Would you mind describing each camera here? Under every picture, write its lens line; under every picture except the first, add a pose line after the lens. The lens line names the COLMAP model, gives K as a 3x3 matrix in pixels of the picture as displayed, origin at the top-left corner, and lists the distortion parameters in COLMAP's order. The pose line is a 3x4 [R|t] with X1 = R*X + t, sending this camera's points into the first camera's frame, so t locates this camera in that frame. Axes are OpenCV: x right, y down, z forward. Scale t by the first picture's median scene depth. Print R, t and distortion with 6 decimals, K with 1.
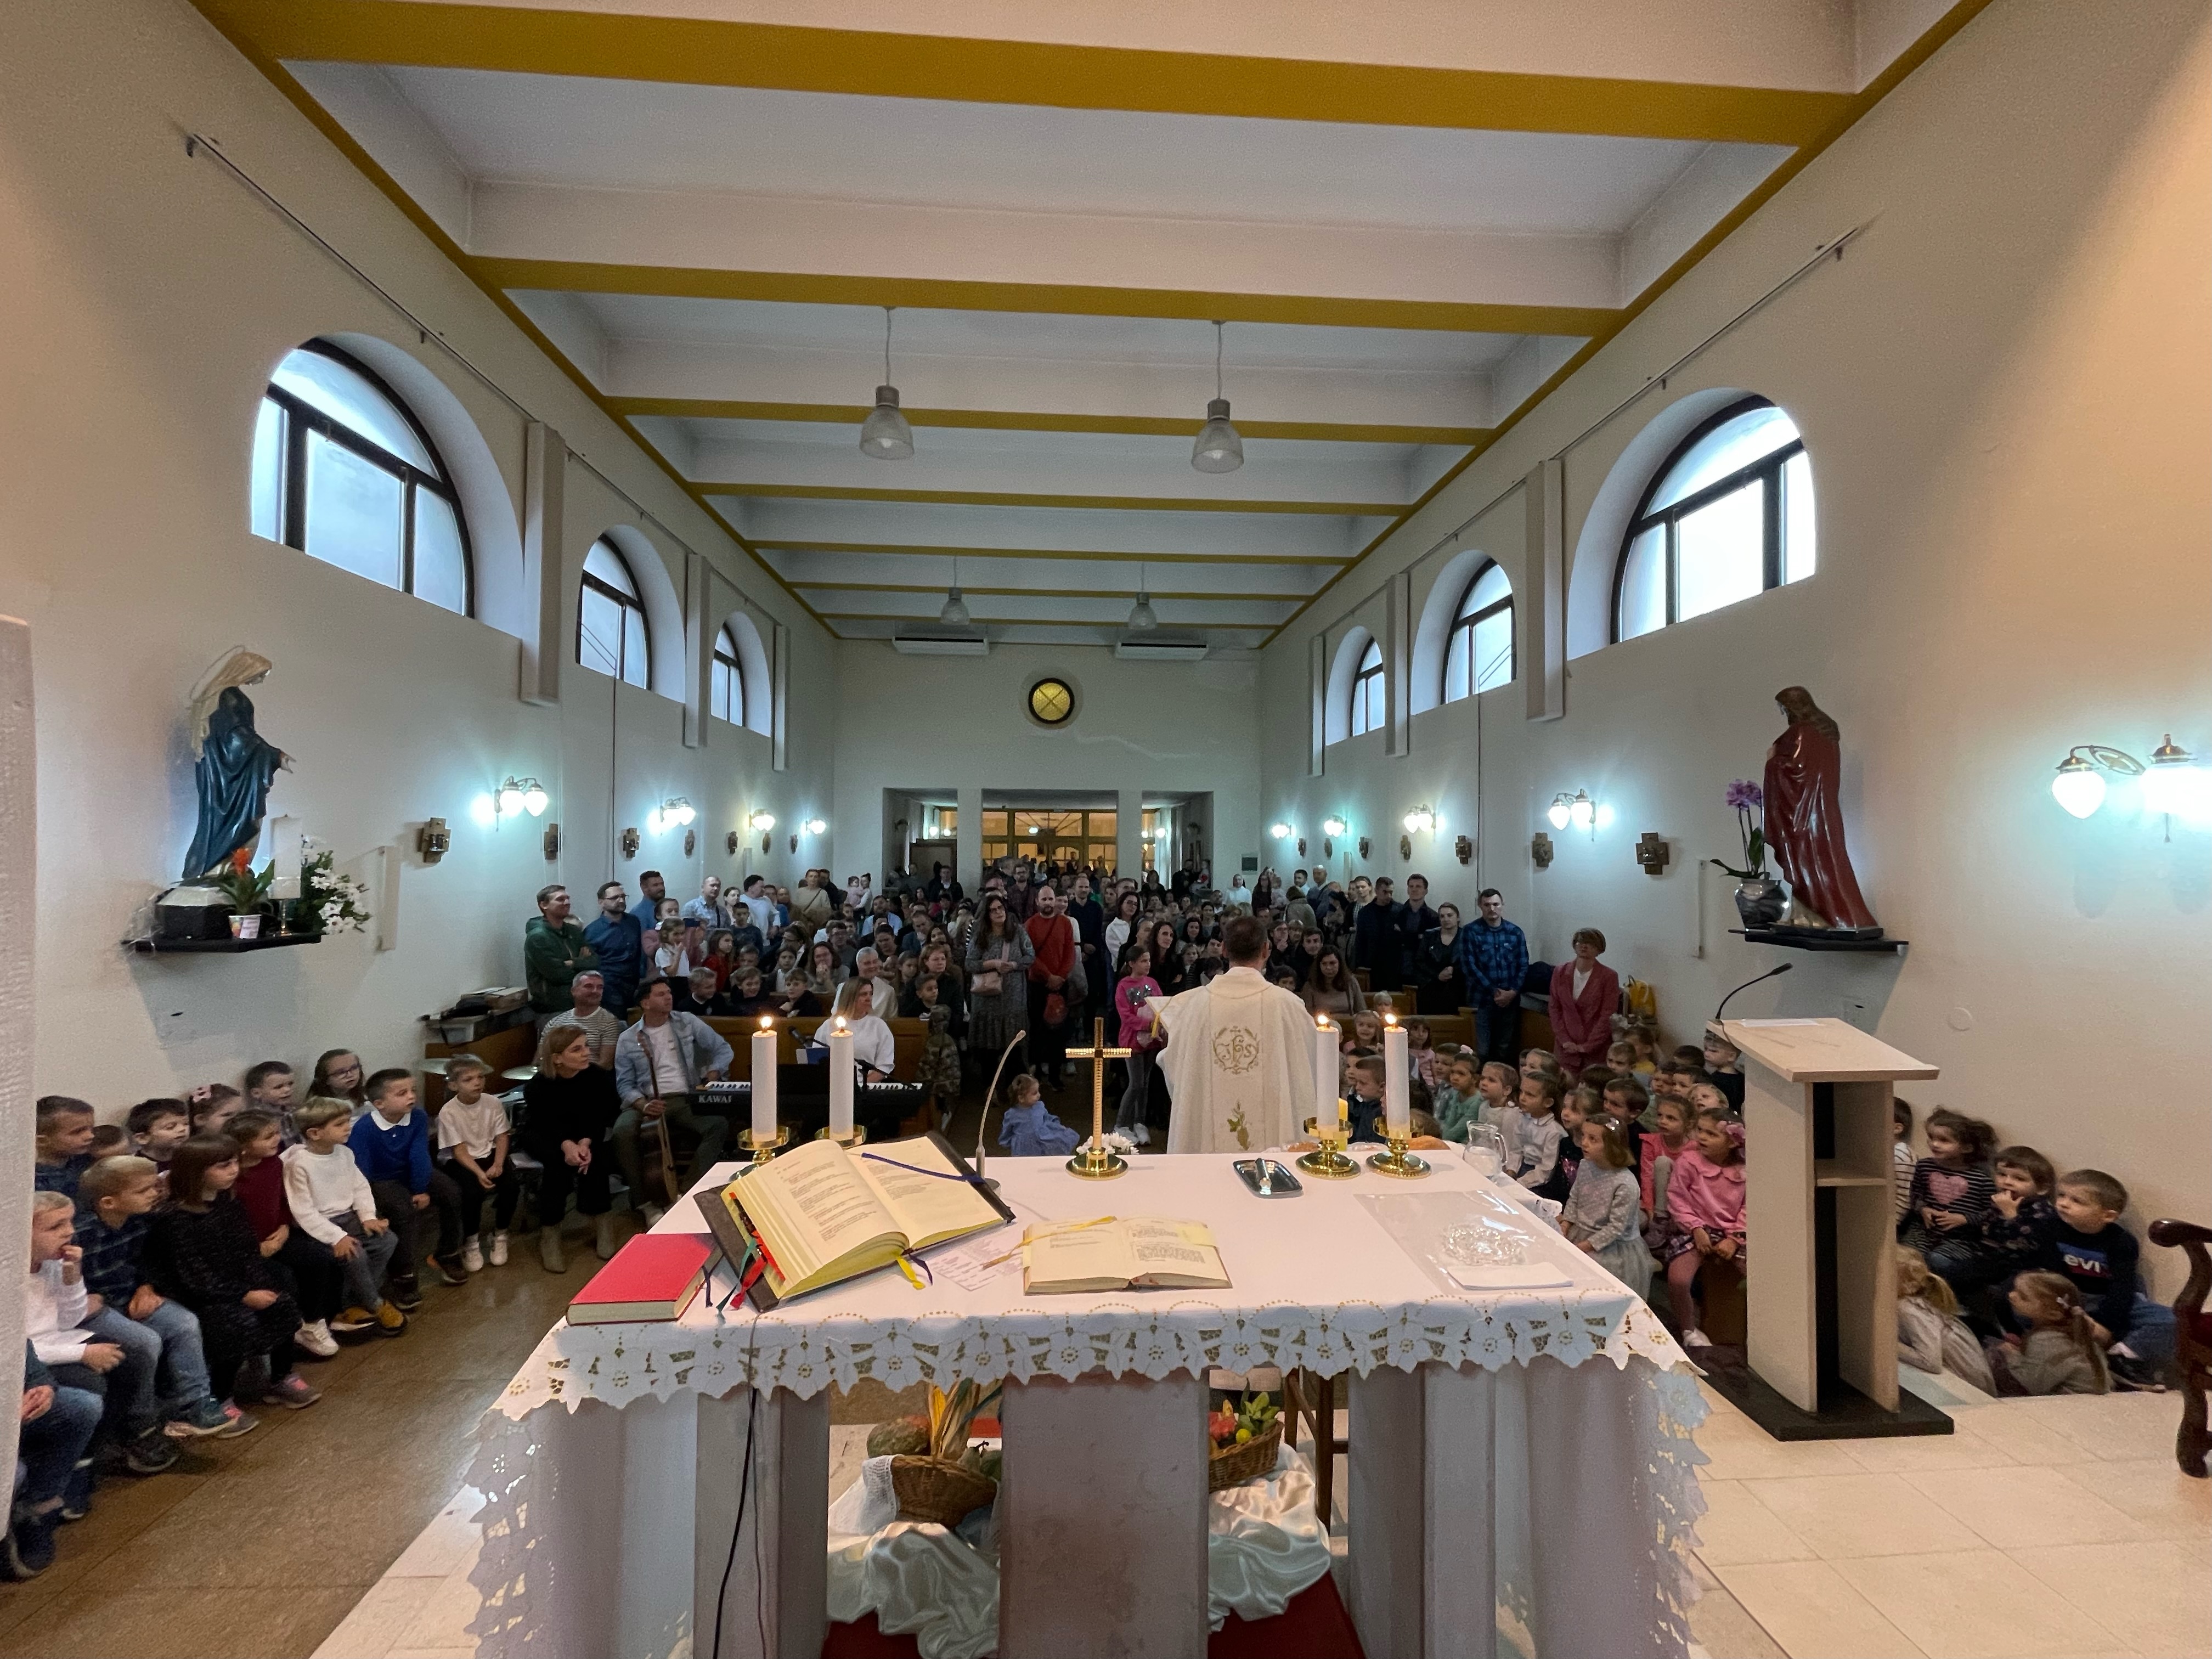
lens RADIAL K [[884.4, 0, 1106.0], [0, 884.4, 829.5], [0, 0, 1]] dist [0.005072, -0.000021]
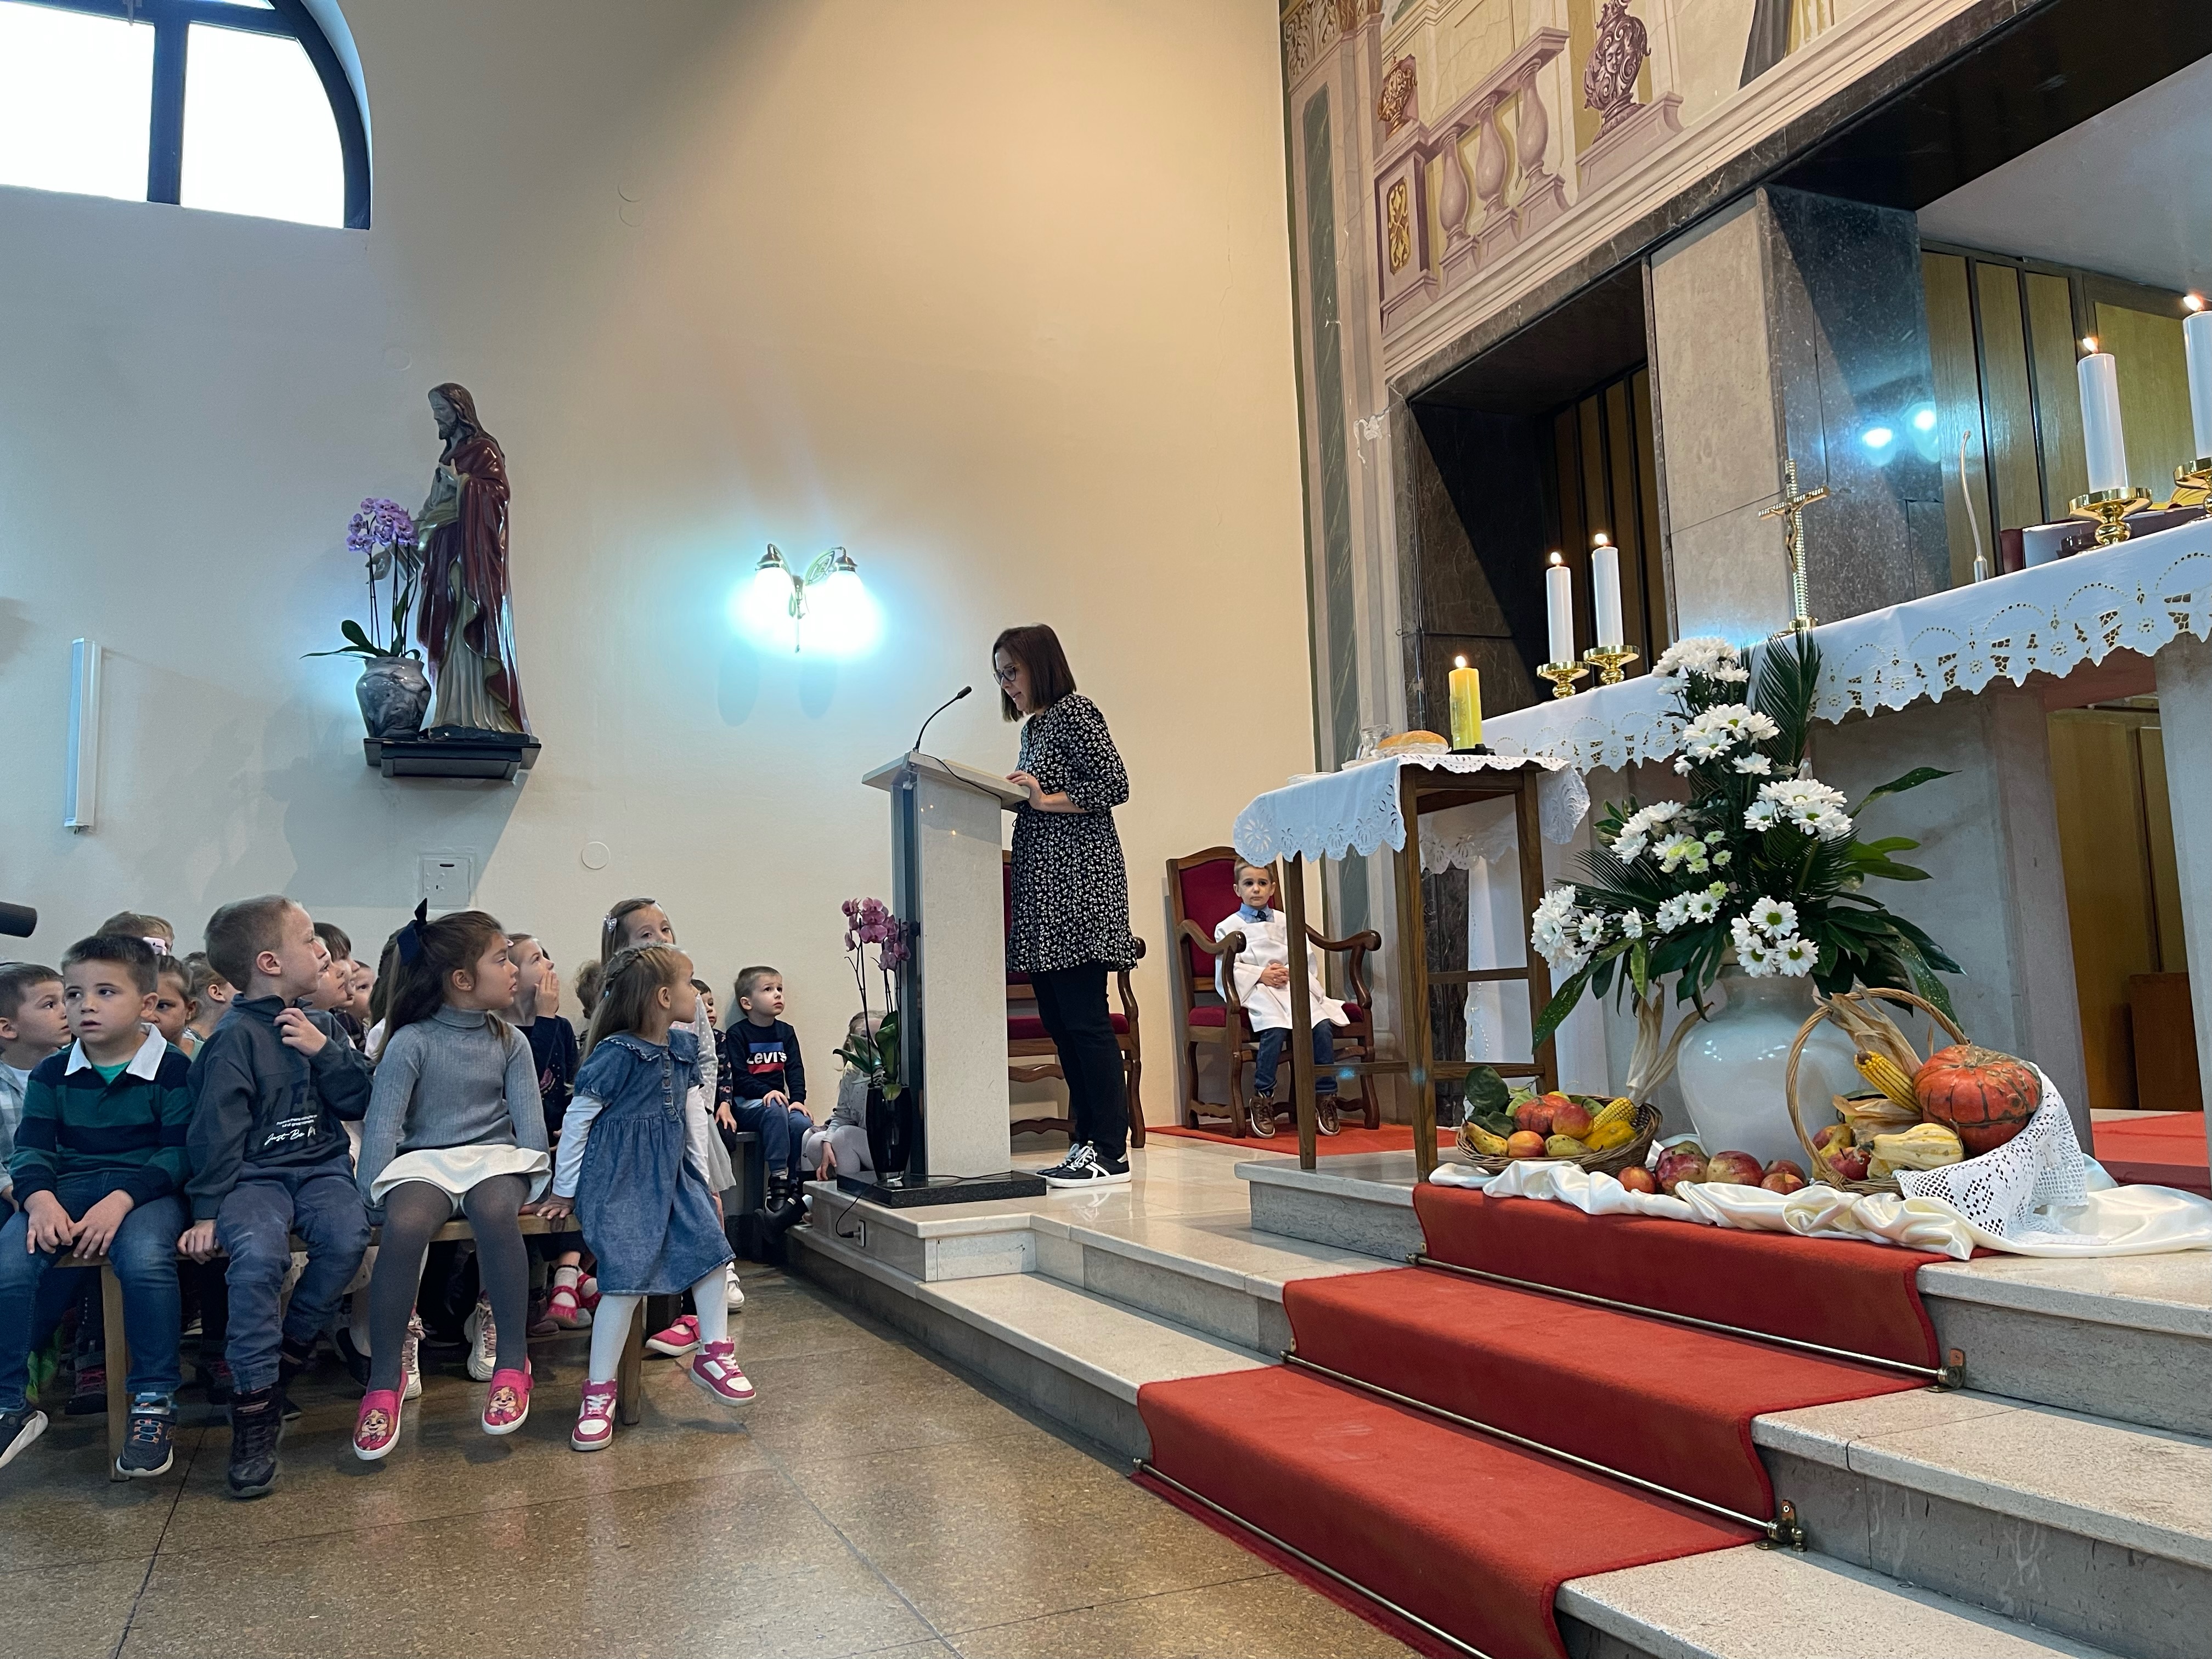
lens RADIAL K [[1669.1, 0, 1106.0], [0, 1669.1, 829.5], [0, 0, 1]] dist [0.036751, -0.000873]
pose [[-0.320669, 0.099827, 0.941916, -0.354499], [0.013821, 0.994818, -0.100729, 0.198982], [-0.947090, -0.019282, -0.320387, 0.599632]]
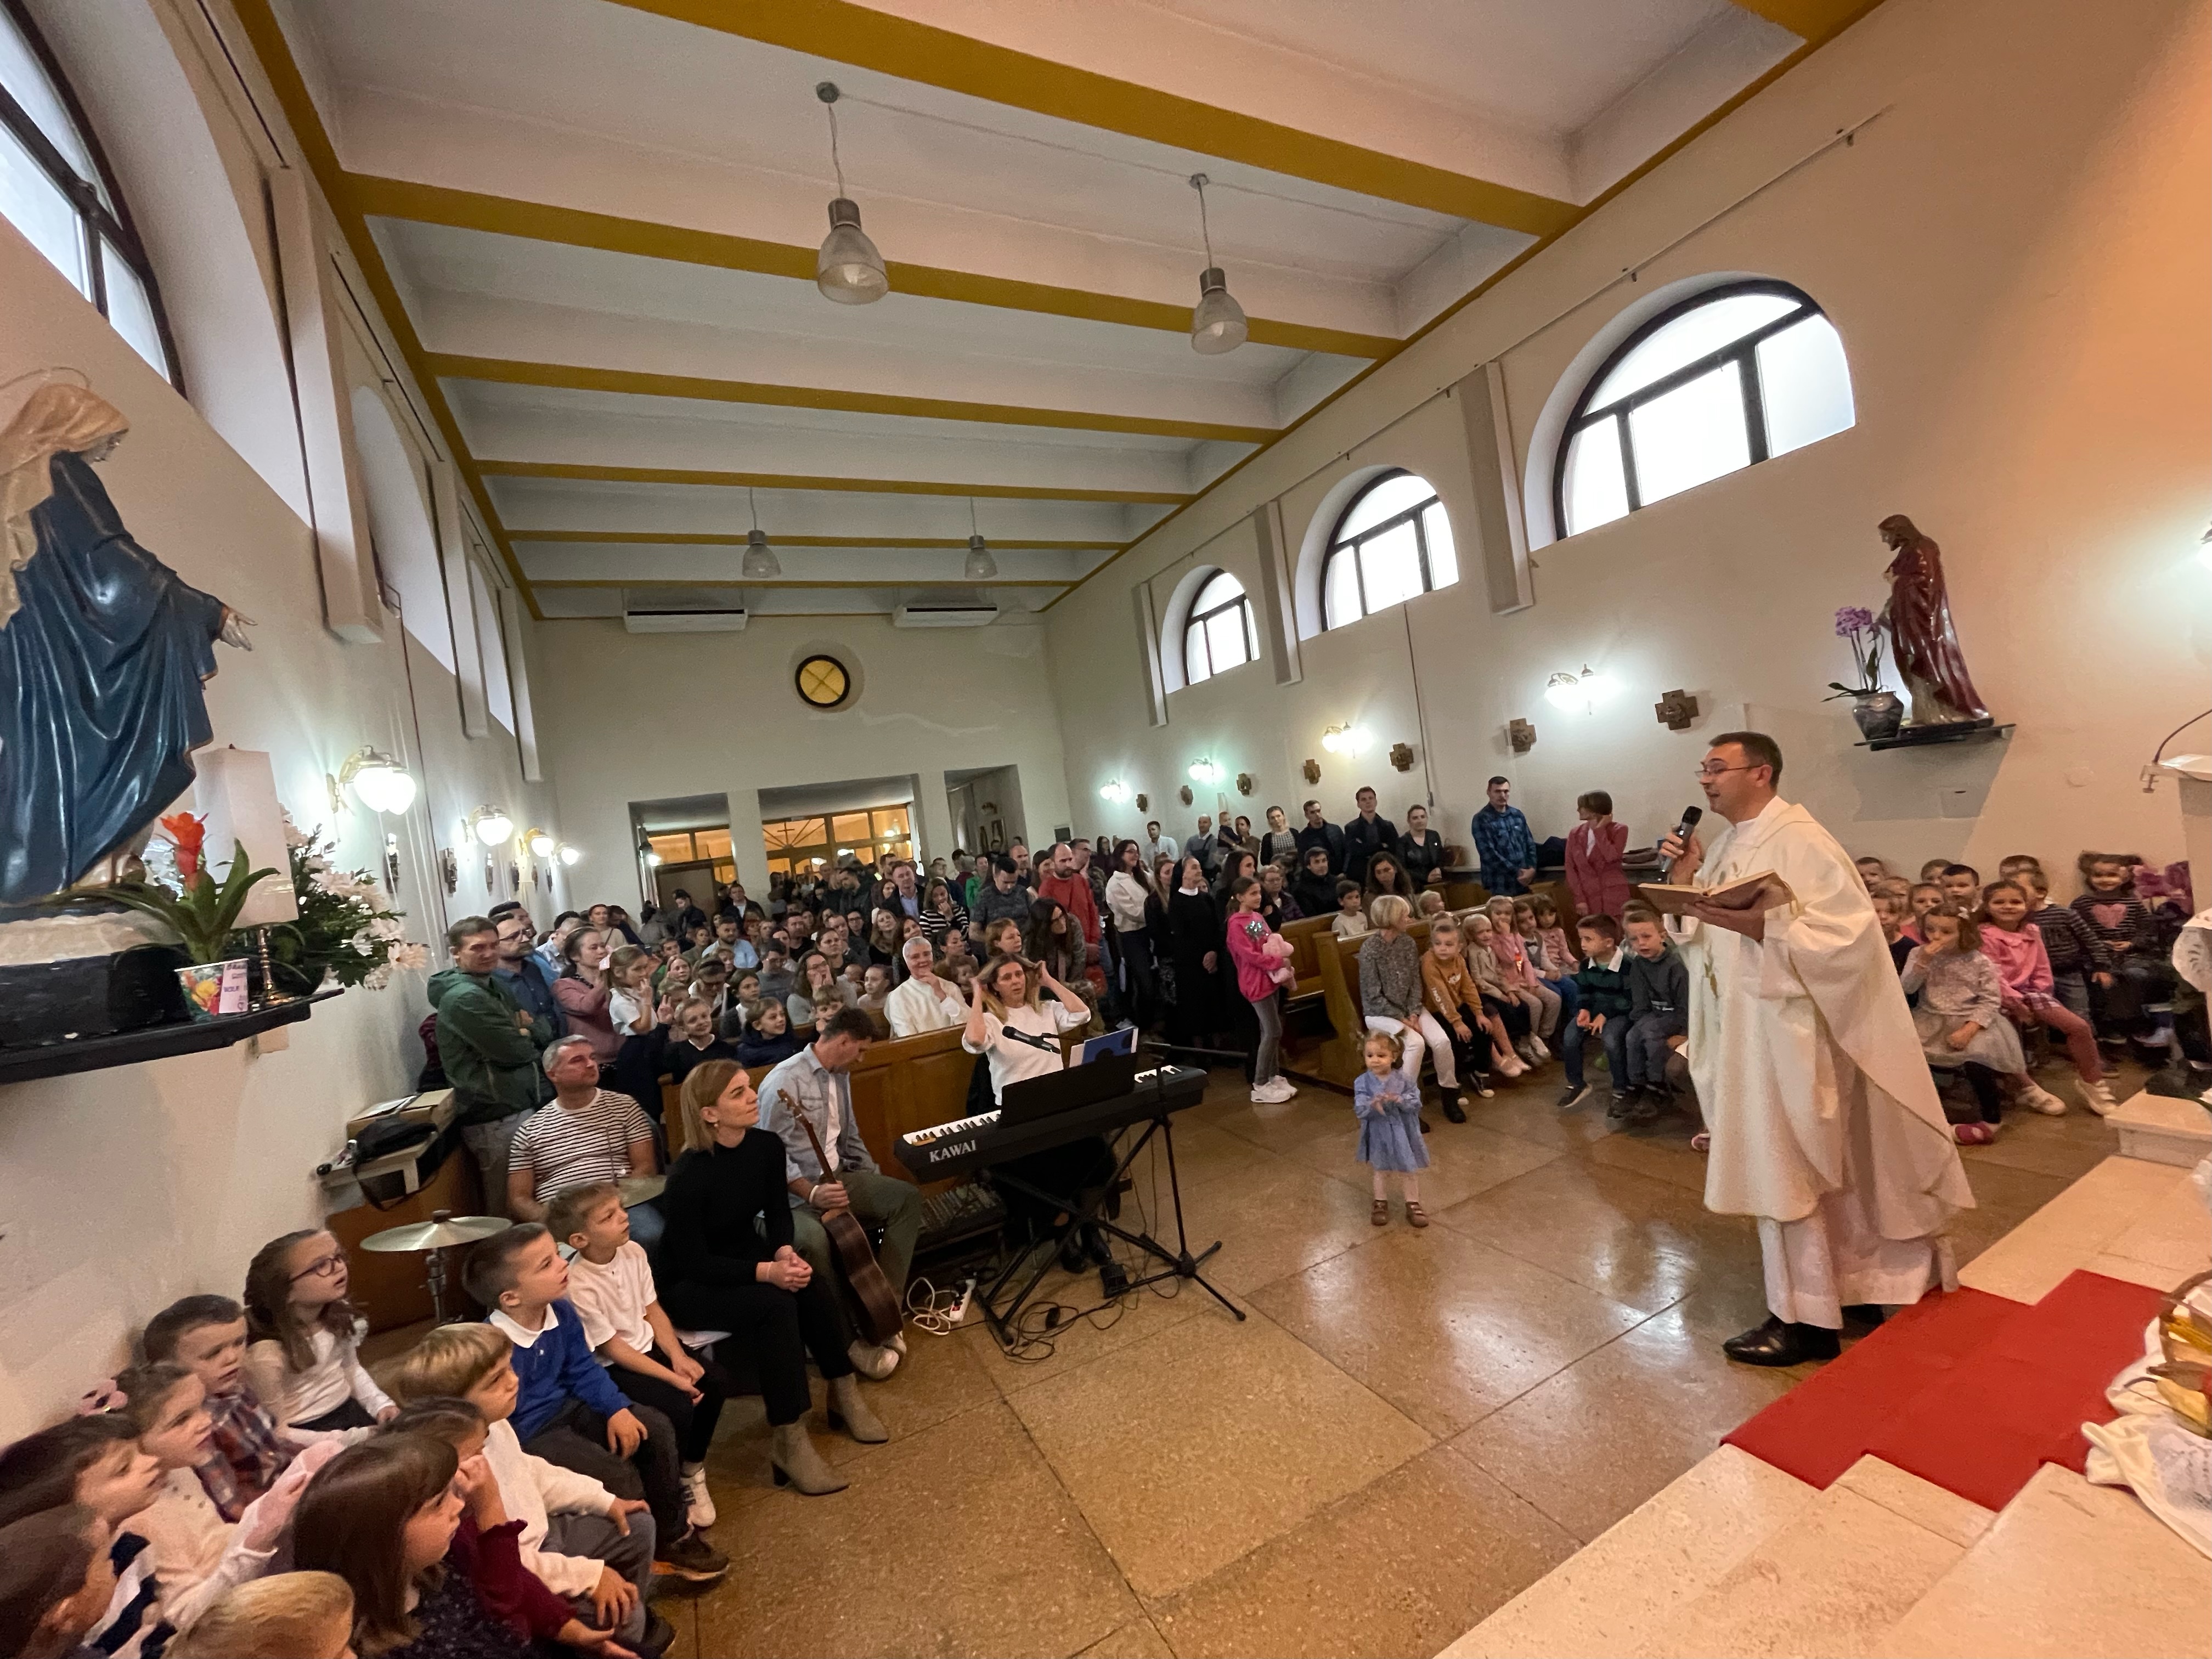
lens RADIAL K [[884.4, 0, 1106.0], [0, 884.4, 829.5], [0, 0, 1]] dist [0.005072, -0.000021]
pose [[0.913727, -0.135601, 0.383035, -0.396662], [0.137778, 0.990221, 0.021888, 0.044925], [-0.382257, 0.032774, 0.923475, 0.231060]]
